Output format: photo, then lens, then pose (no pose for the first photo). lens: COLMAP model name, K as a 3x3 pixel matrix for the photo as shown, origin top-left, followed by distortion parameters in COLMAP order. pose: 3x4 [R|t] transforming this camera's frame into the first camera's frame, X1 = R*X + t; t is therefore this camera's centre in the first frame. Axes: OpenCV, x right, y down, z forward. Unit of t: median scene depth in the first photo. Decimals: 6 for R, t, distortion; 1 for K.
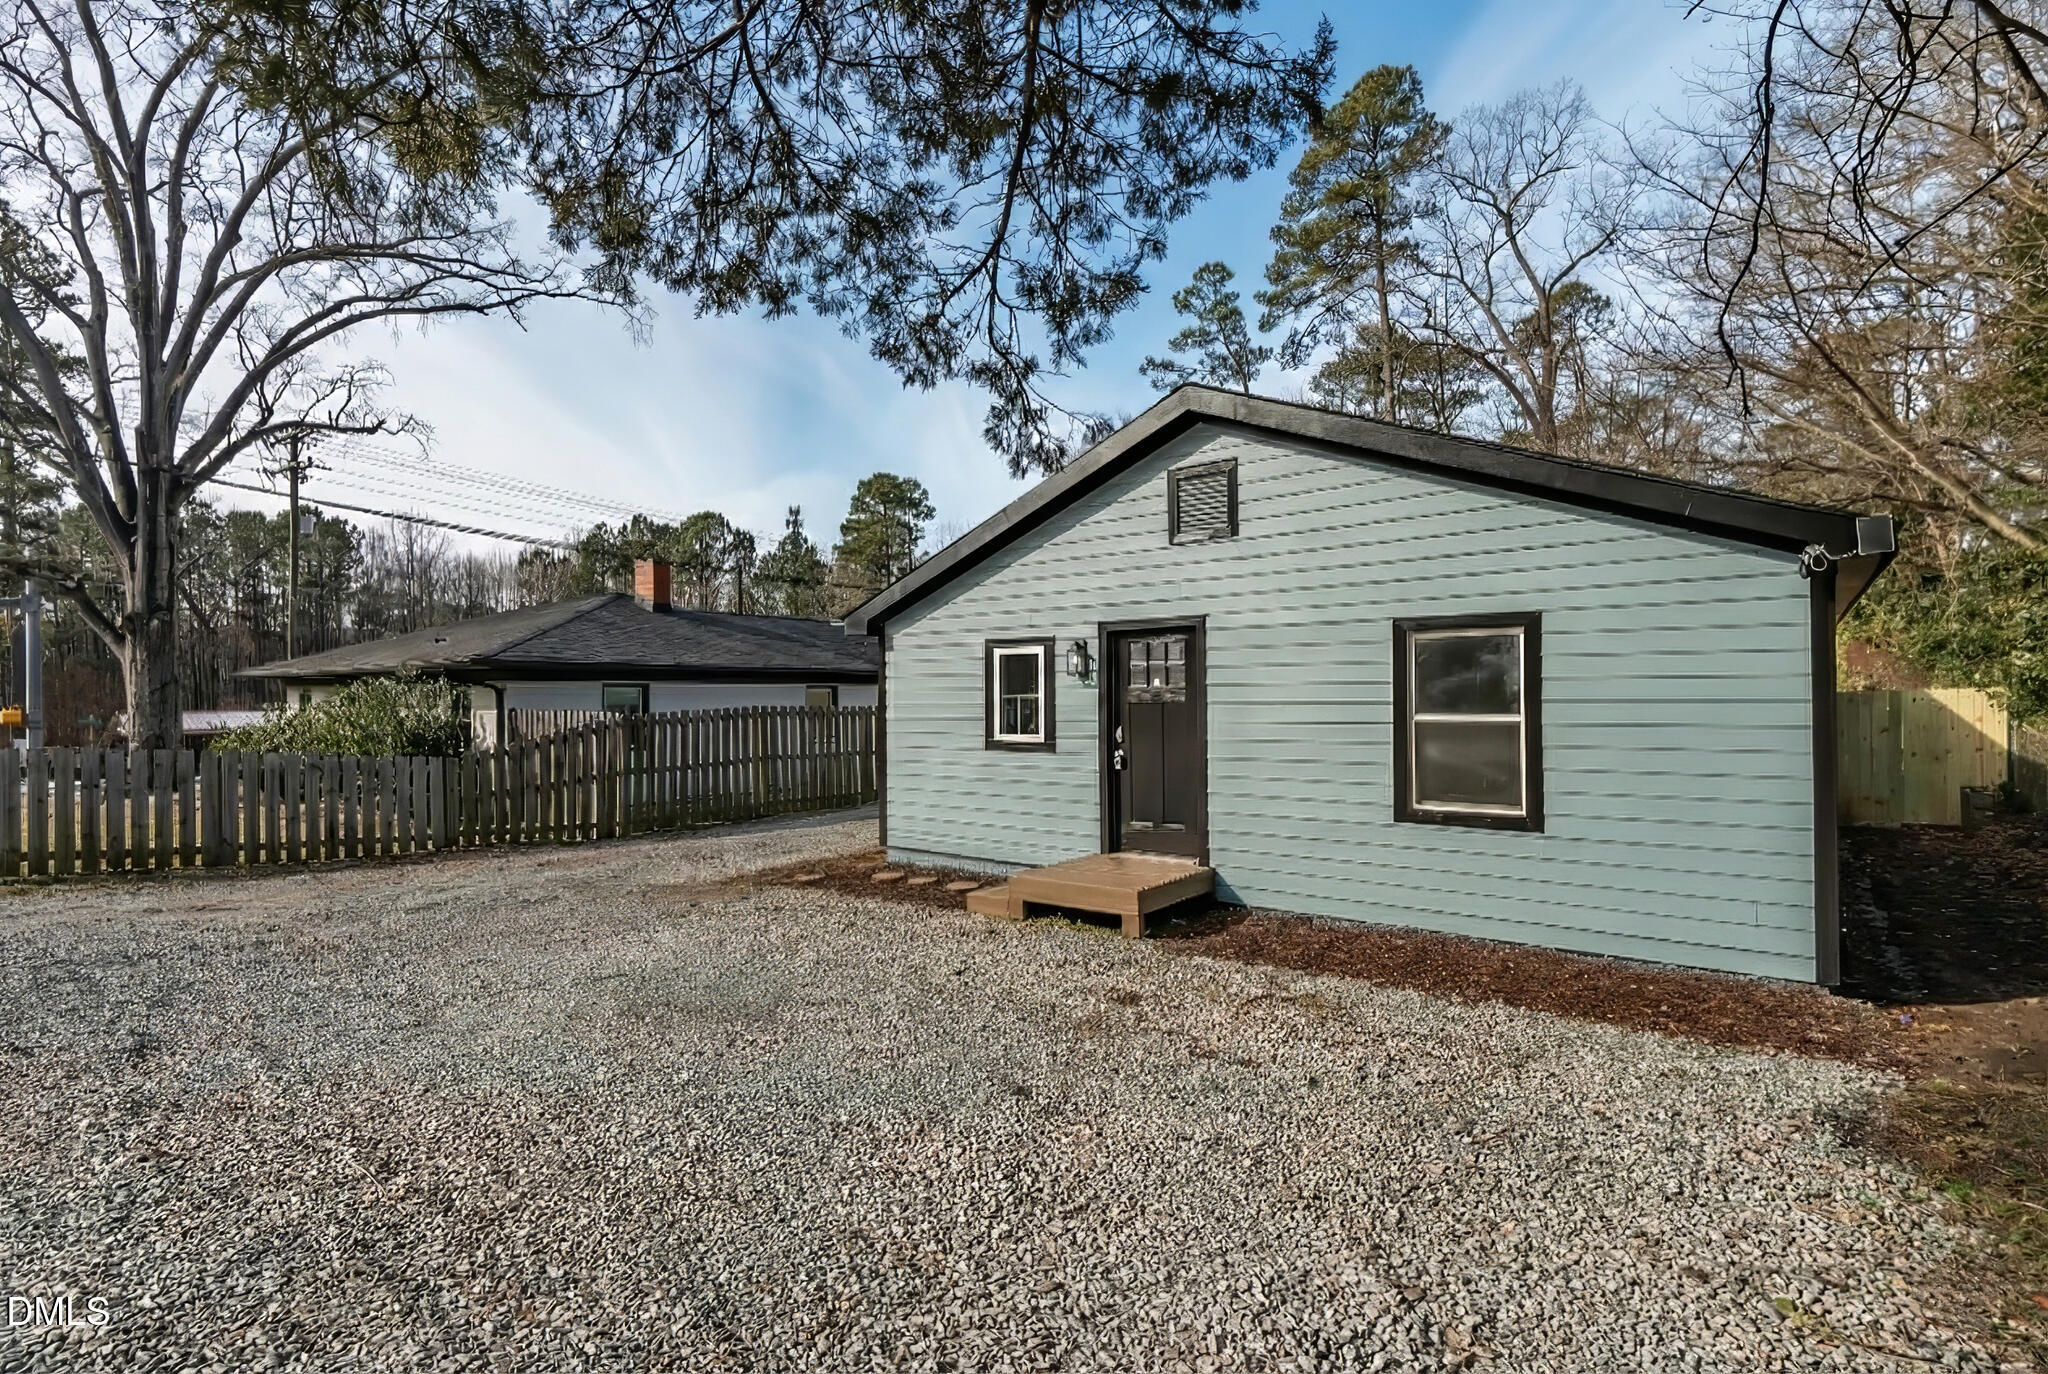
lens RADIAL K [[954.7, 0, 1024.0], [0, 954.7, 687.0], [0, 0, 1]] dist [0.015547, -0.012708]
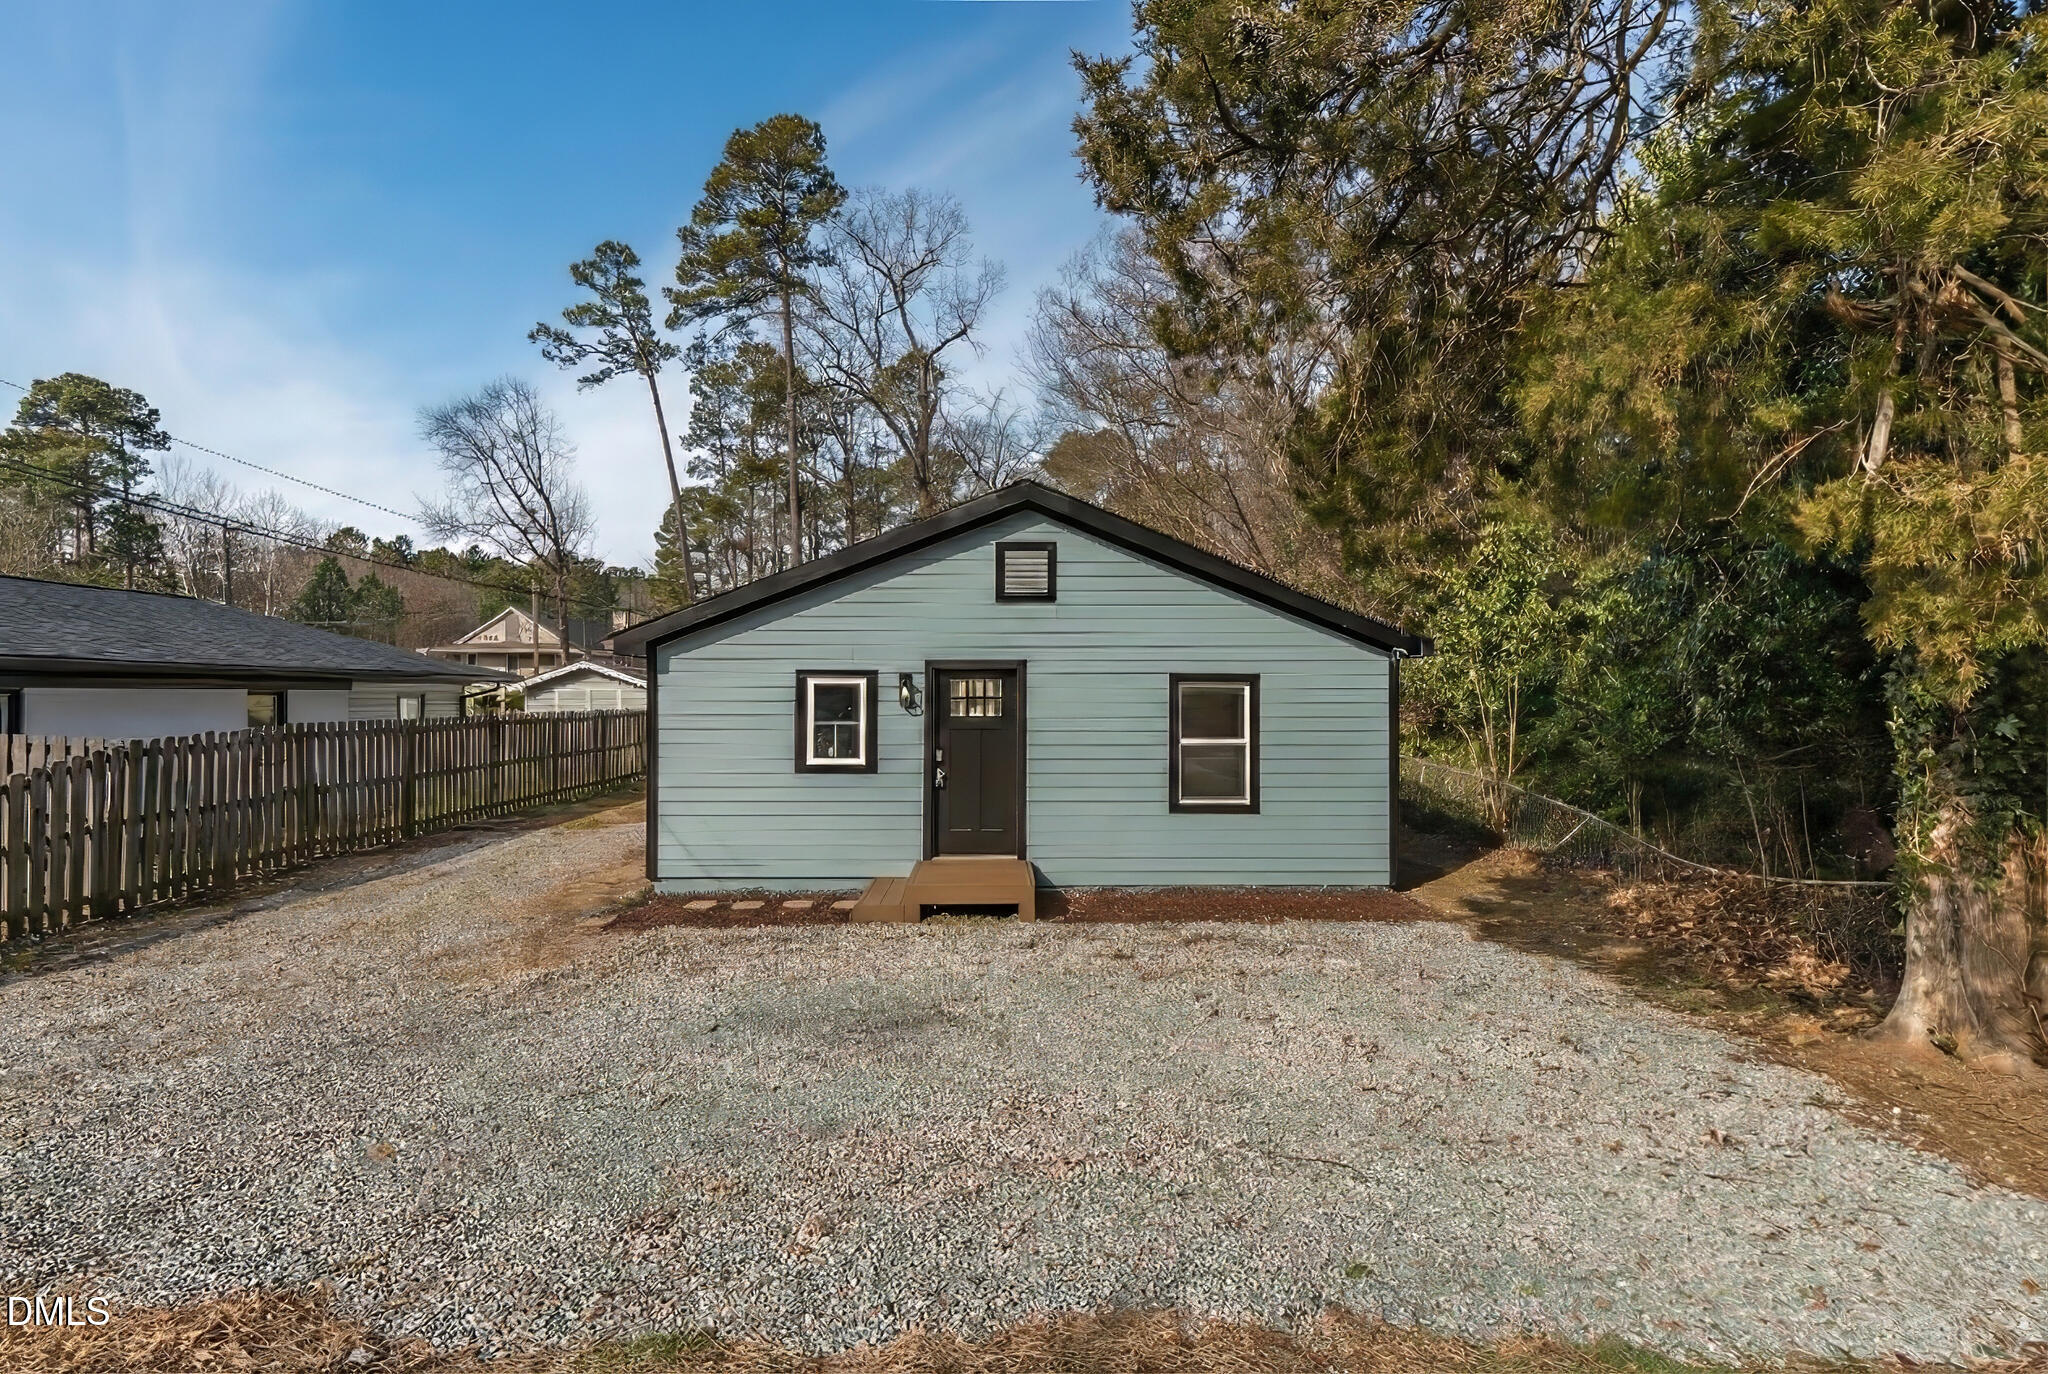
lens RADIAL K [[949.1, 0, 1024.0], [0, 949.1, 687.0], [0, 0, 1]] dist [0.000604, -0.000169]
pose [[0.766829, 0.014816, 0.641680, -0.546606], [-0.018845, 0.999822, -0.000565, -0.035154], [-0.641574, -0.011659, 0.766972, 0.034470]]
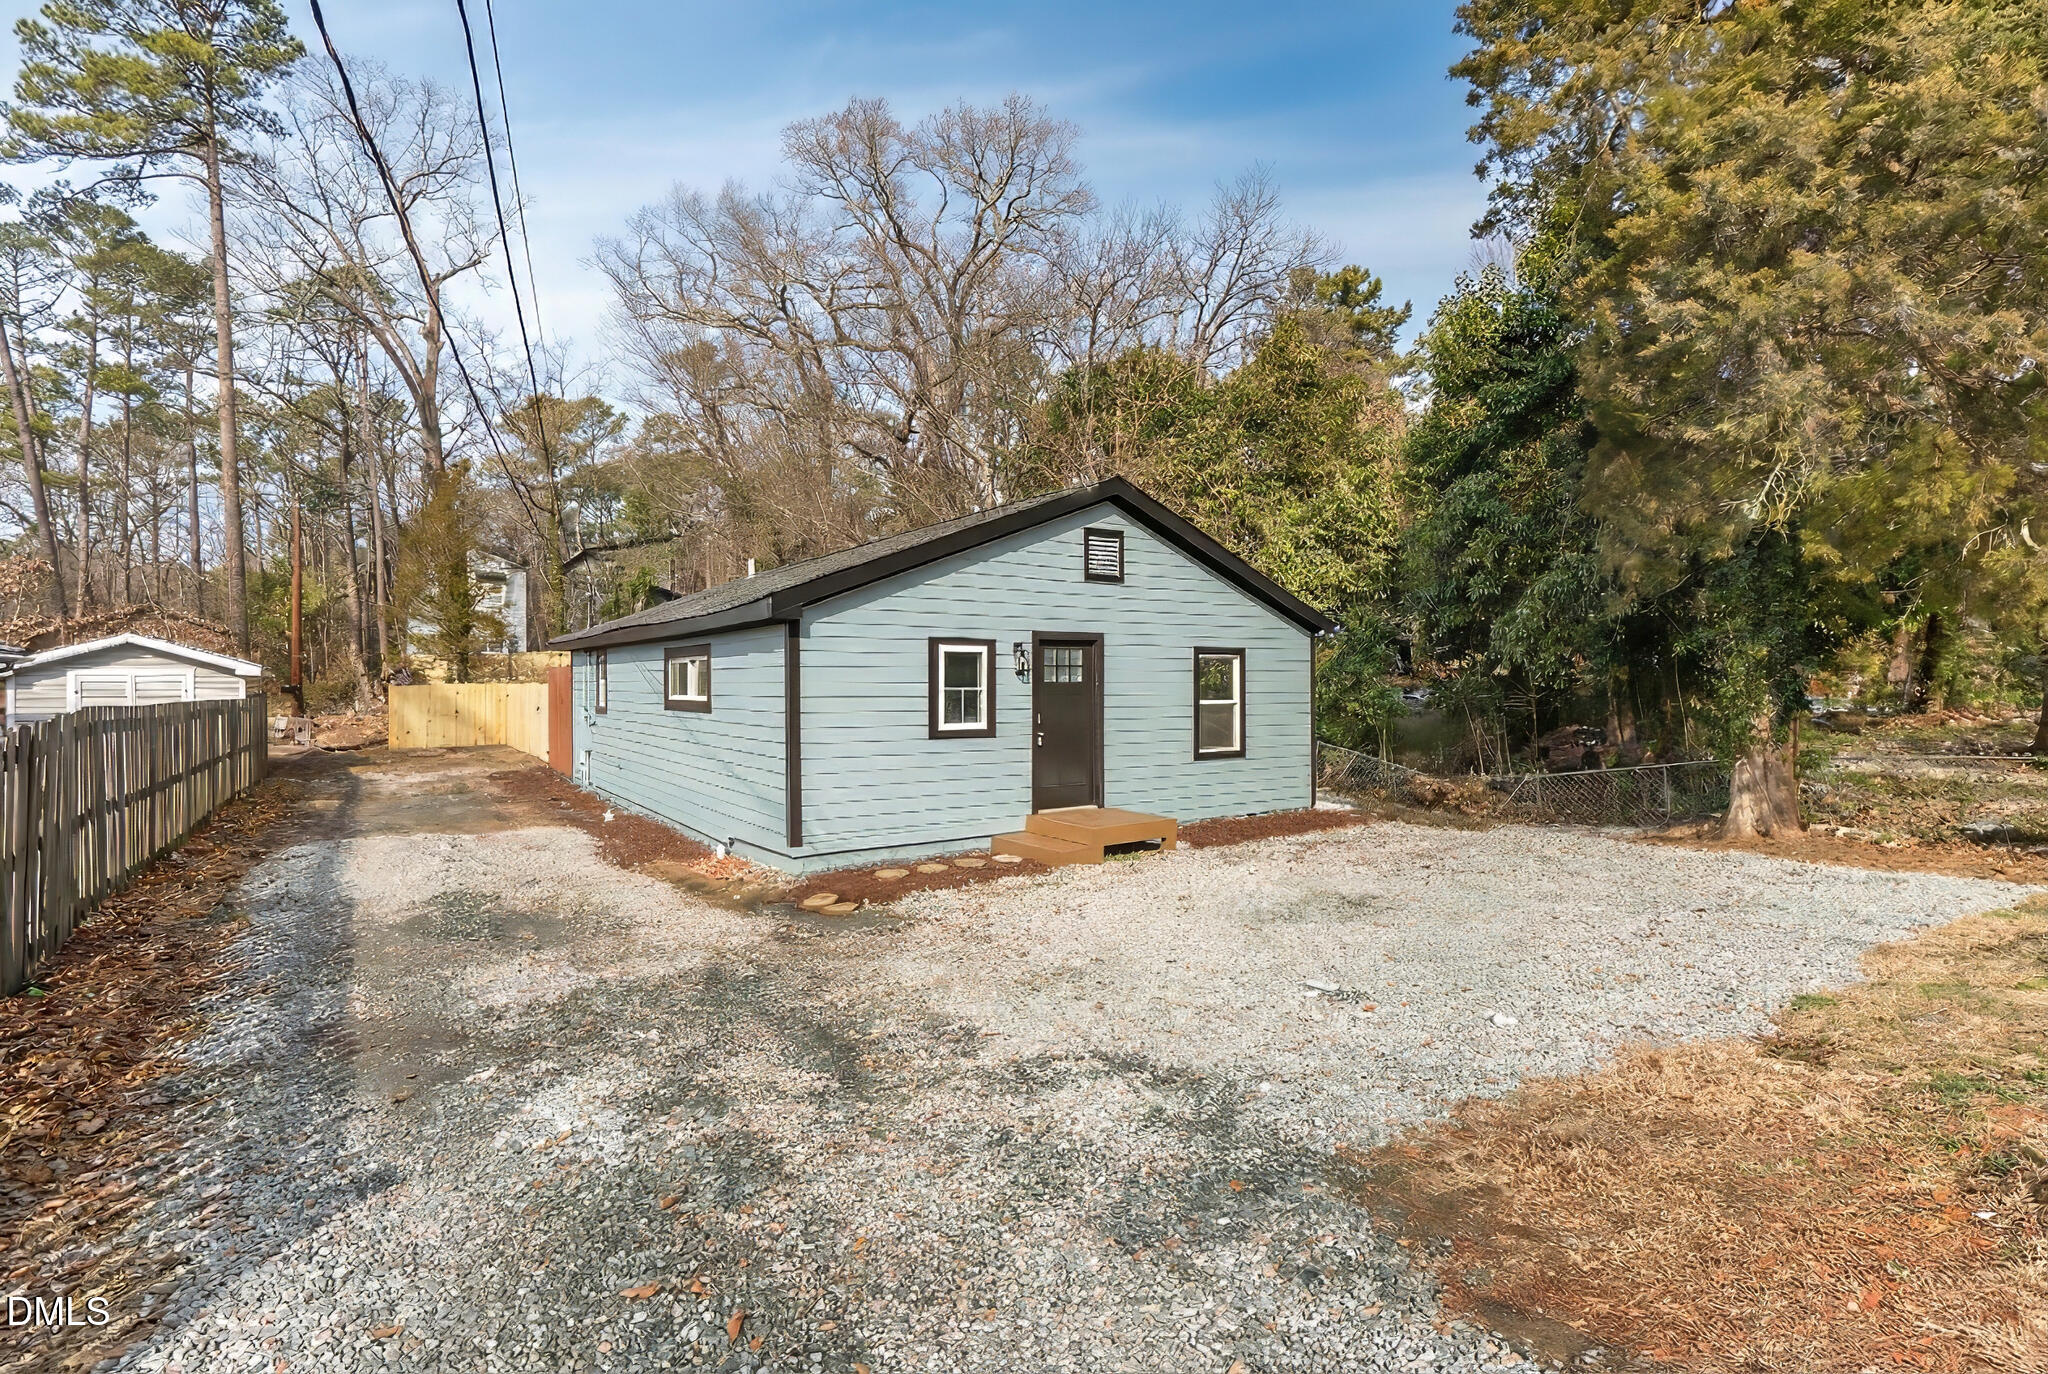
lens RADIAL K [[954.7, 0, 1024.0], [0, 954.7, 687.0], [0, 0, 1]] dist [0.015547, -0.012708]
pose [[0.286489, 0.008098, 0.958049, -1.083778], [-0.006977, 0.999955, -0.006366, 0.013892], [-0.958058, -0.004861, 0.286533, 0.620370]]
